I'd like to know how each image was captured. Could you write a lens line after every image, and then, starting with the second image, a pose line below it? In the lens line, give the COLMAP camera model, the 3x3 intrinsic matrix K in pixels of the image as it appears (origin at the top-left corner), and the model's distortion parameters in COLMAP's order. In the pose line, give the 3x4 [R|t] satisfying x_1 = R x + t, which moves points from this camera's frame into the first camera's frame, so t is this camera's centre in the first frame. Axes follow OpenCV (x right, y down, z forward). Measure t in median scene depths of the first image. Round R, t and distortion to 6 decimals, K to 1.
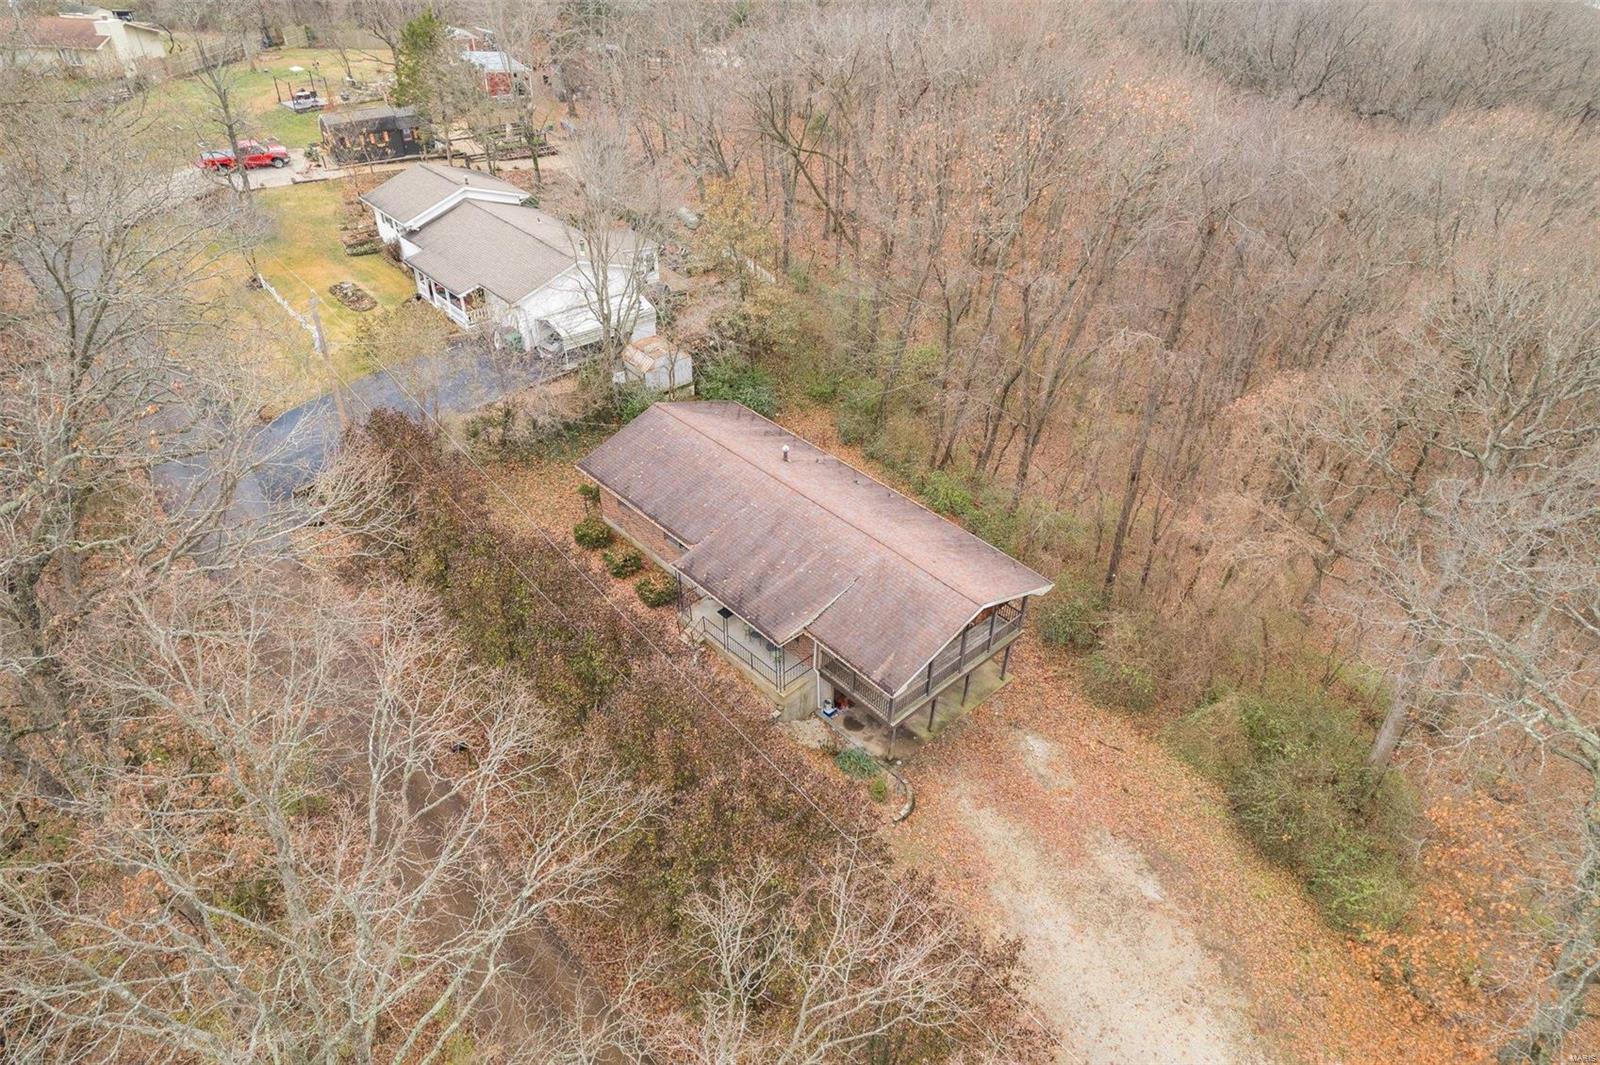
lens RADIAL K [[1029.8, 0, 800.7], [0, 1029.8, 537.7], [0, 0, 1]] dist [-0.060720, 0.029730]
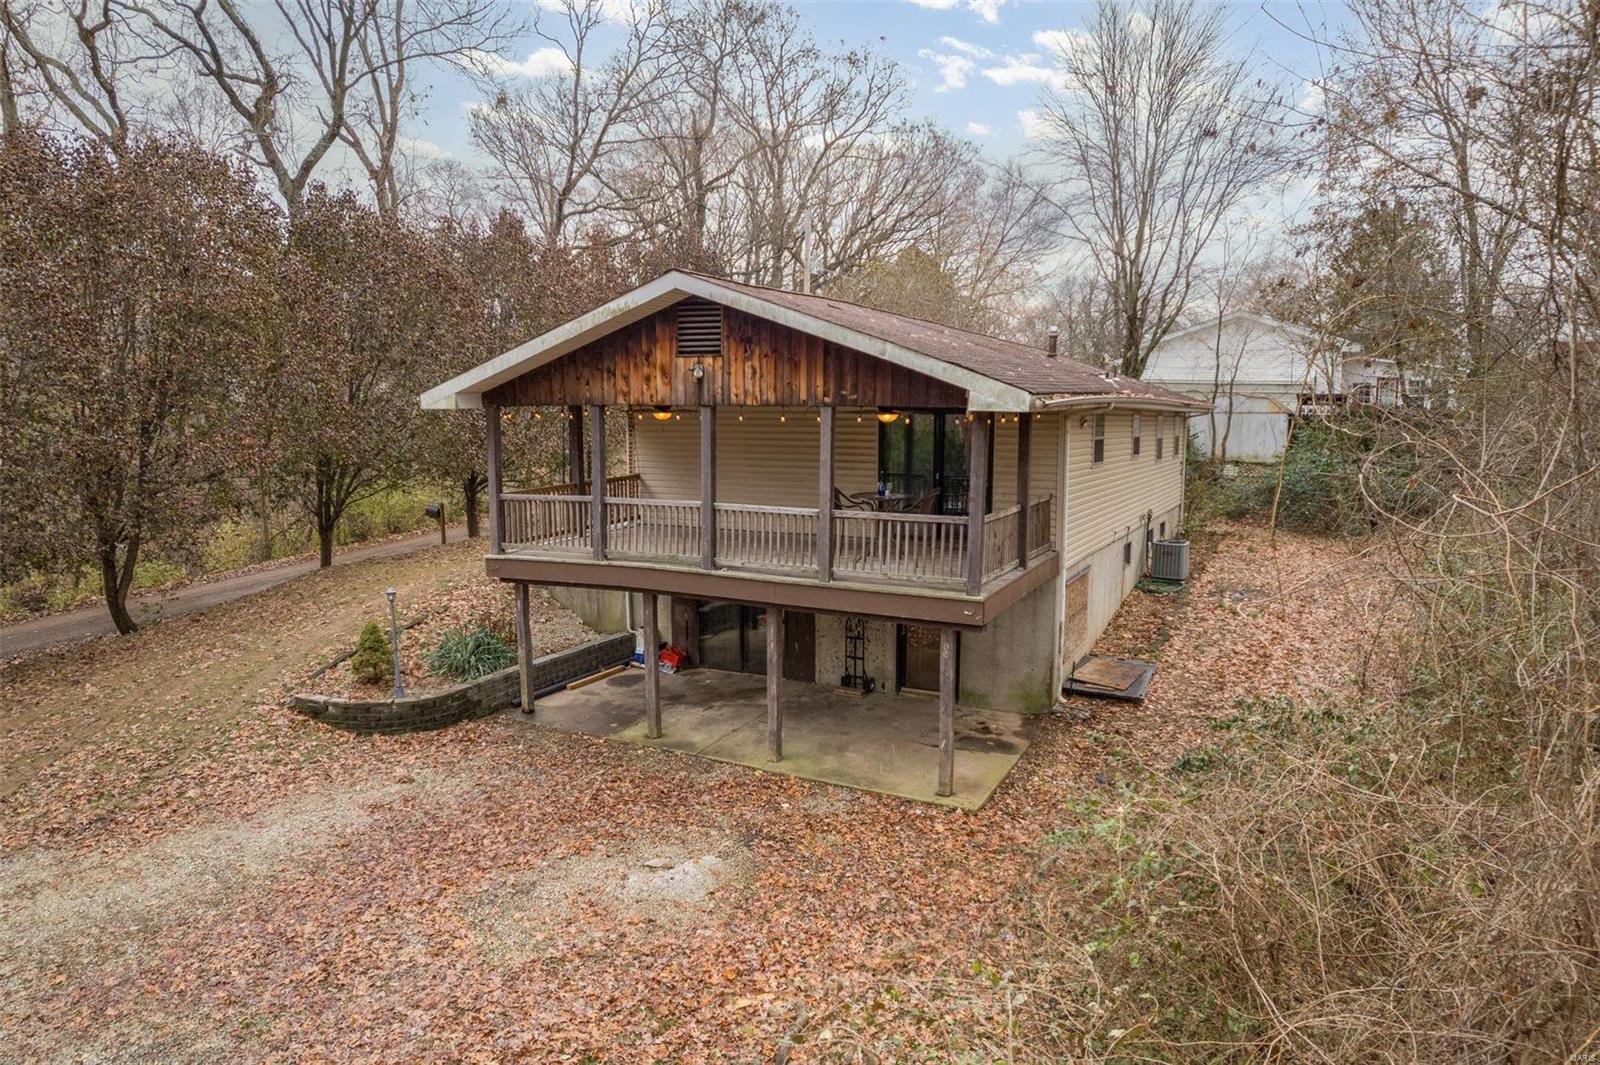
lens RADIAL K [[1029.8, 0, 814.8], [0, 1029.8, 534.6], [0, 0, 1]] dist [-0.060720, 0.029730]
pose [[0.357639, 0.101803, -0.928294, 0.484612], [-0.553293, 0.823883, -0.122812, 0.142089], [0.752304, 0.557542, 0.350980, 0.881870]]
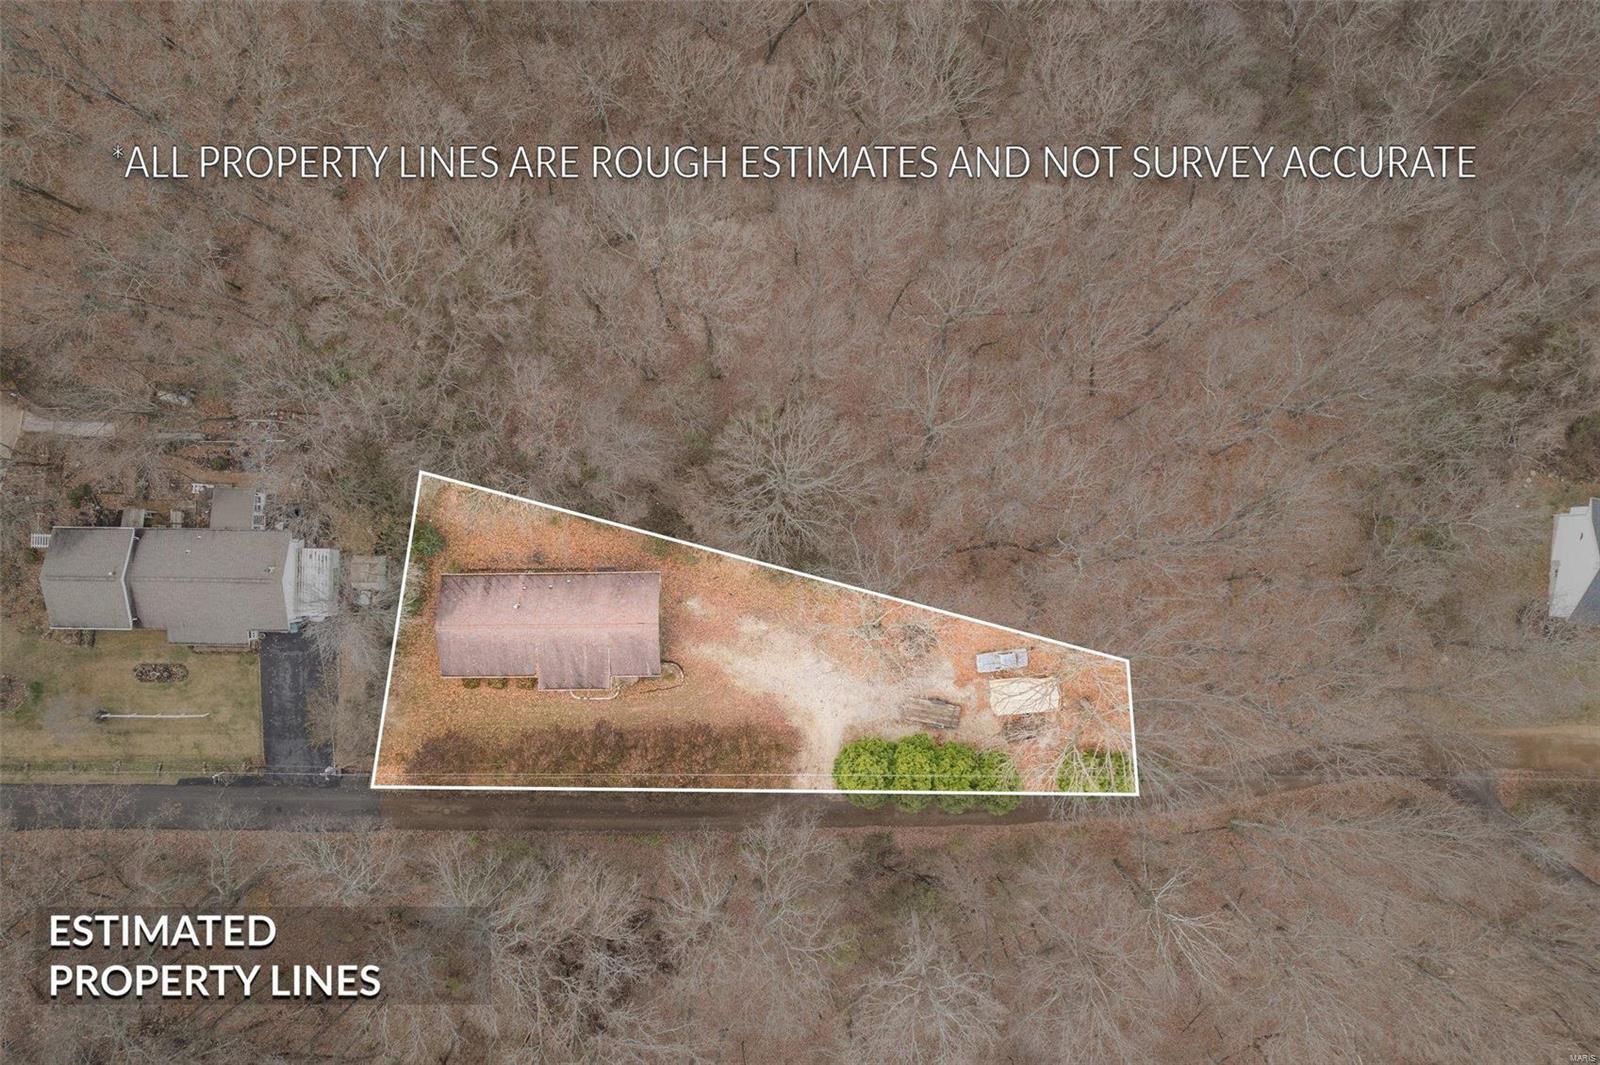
lens RADIAL K [[1029.8, 0, 810.3], [0, 1029.8, 539.8], [0, 0, 1]] dist [-0.060720, 0.029730]
pose [[0.671231, -0.741244, 0.002280, 0.522763], [0.438575, 0.399627, 0.804954, -1.687415], [-0.597578, -0.539310, 0.593333, -0.521495]]
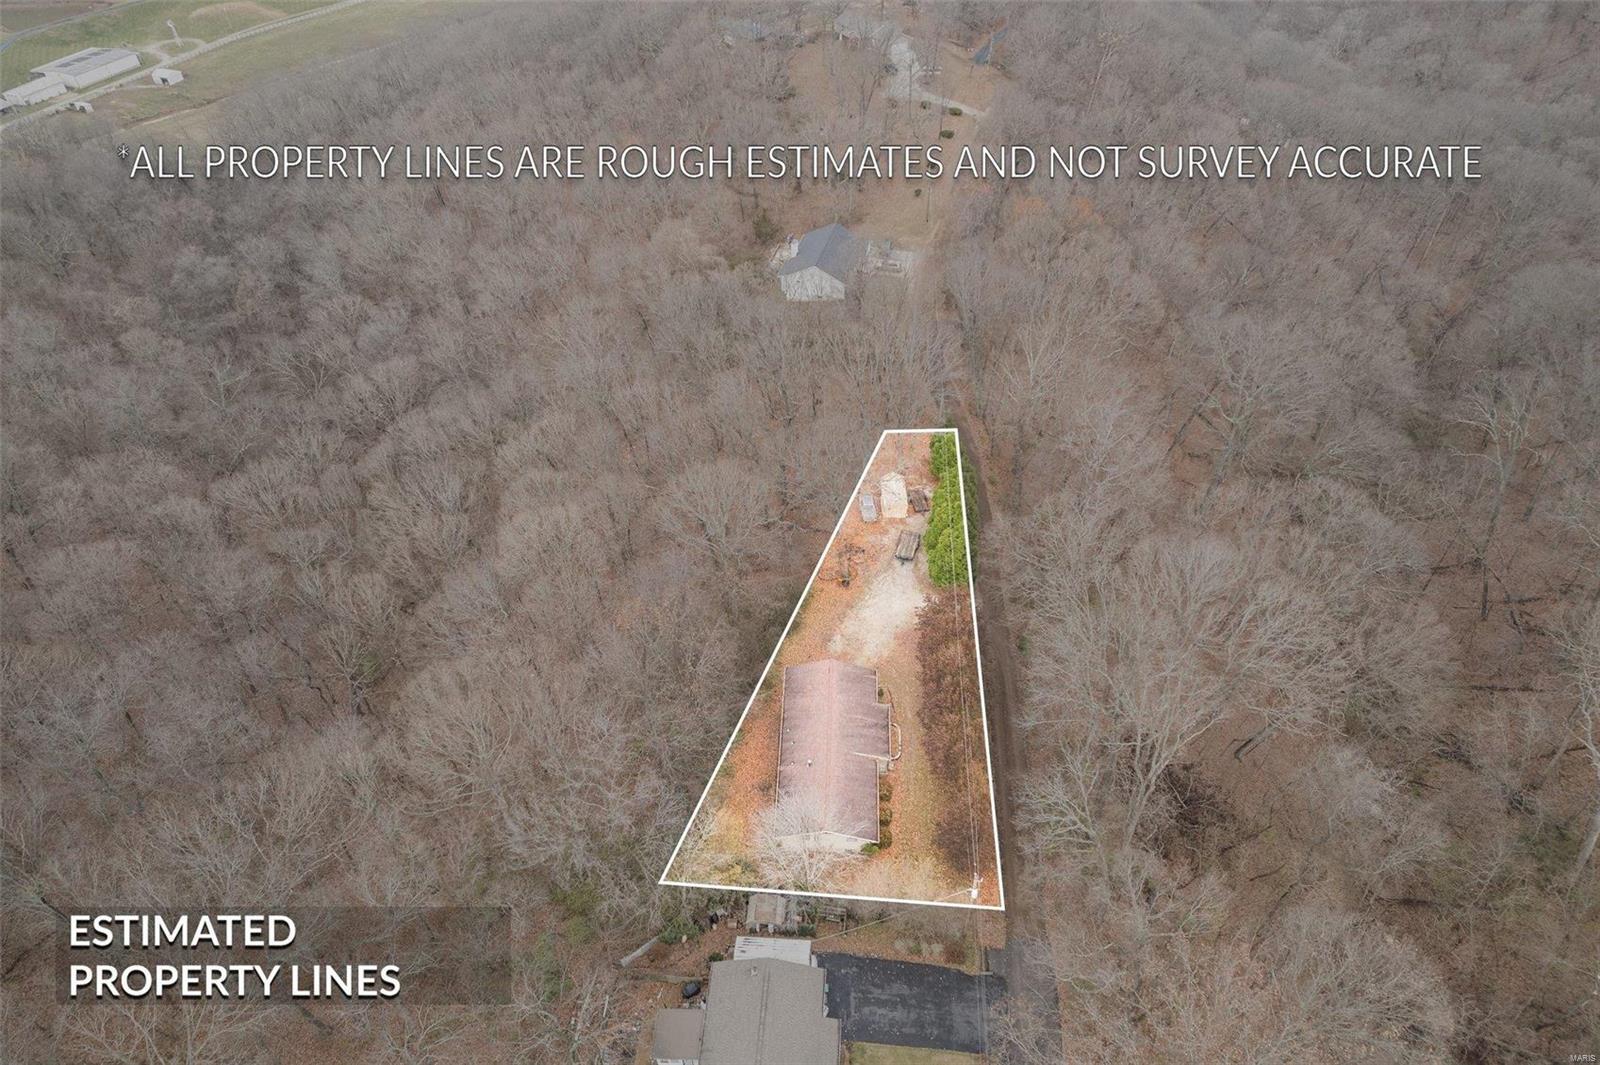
lens RADIAL K [[1029.8, 0, 799.9], [0, 1029.8, 535.0], [0, 0, 1]] dist [-0.060720, 0.029730]
pose [[-0.704970, -0.490369, 0.512401, -0.961831], [0.414221, 0.301775, 0.858692, -2.306203], [-0.575706, 0.817600, -0.009621, 0.732047]]
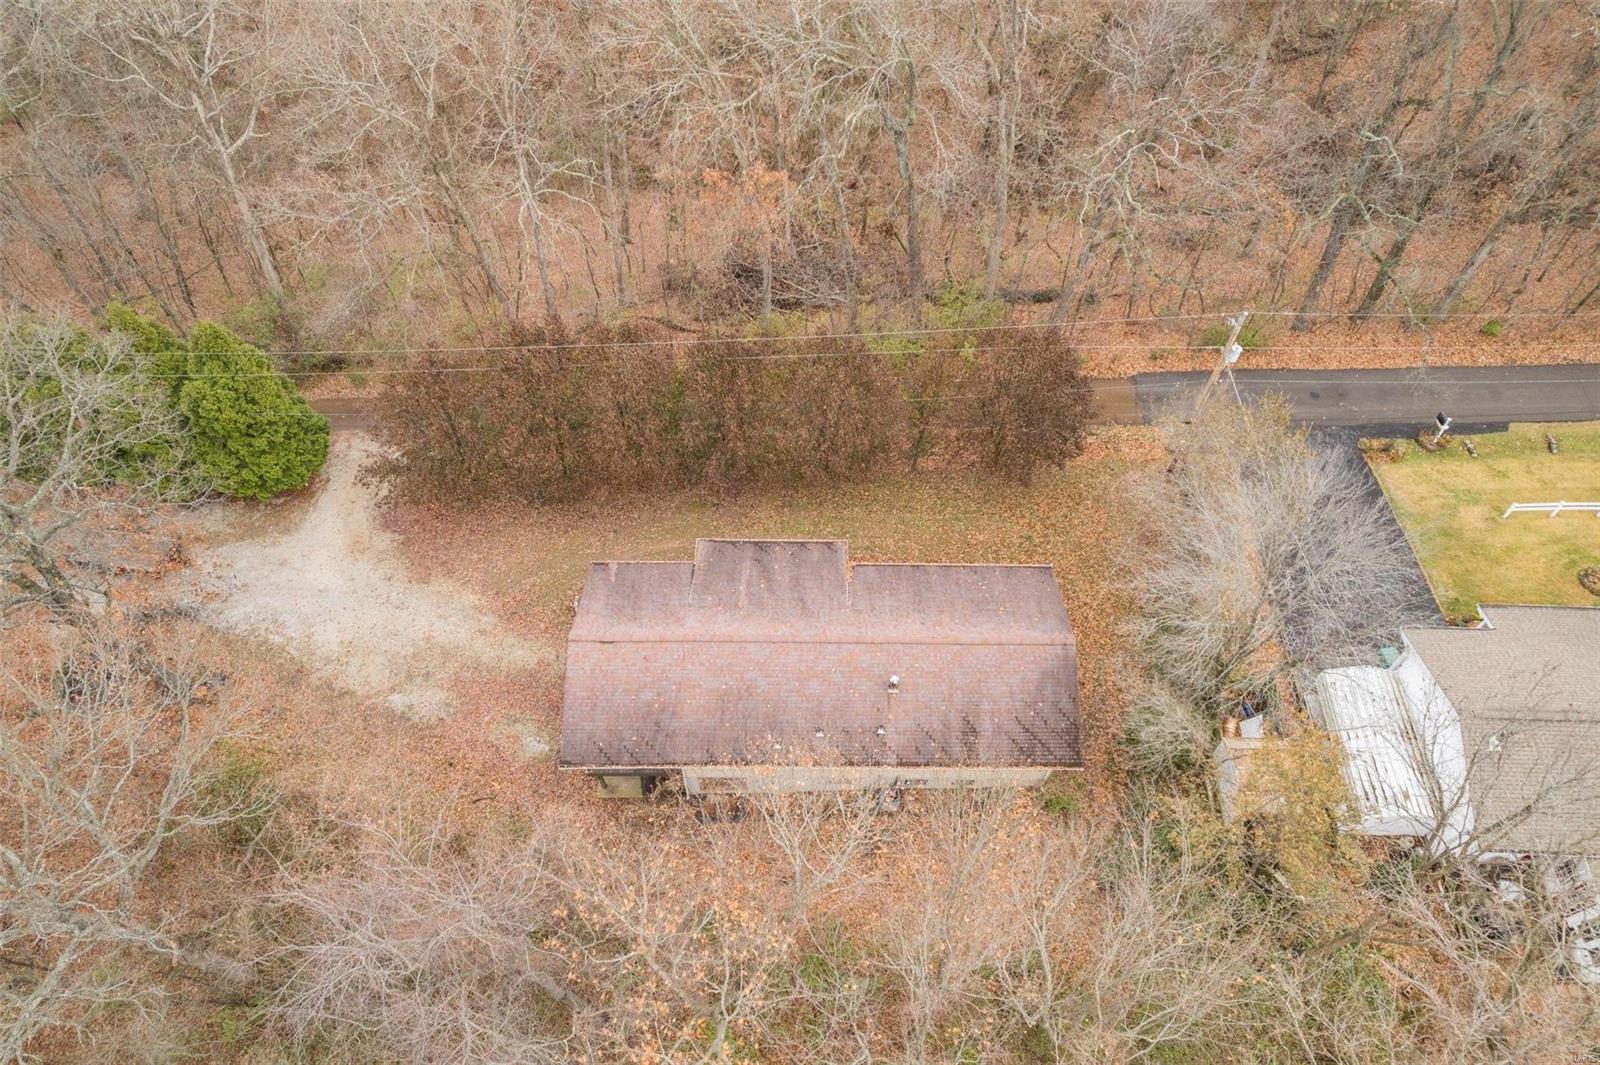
lens RADIAL K [[1029.8, 0, 810.6], [0, 1029.8, 501.3], [0, 0, 1]] dist [-0.060720, 0.029730]
pose [[-0.679811, 0.565243, -0.467287, 0.394426], [-0.449607, 0.182174, 0.874452, -0.939597], [0.579406, 0.804557, 0.130293, 0.818049]]
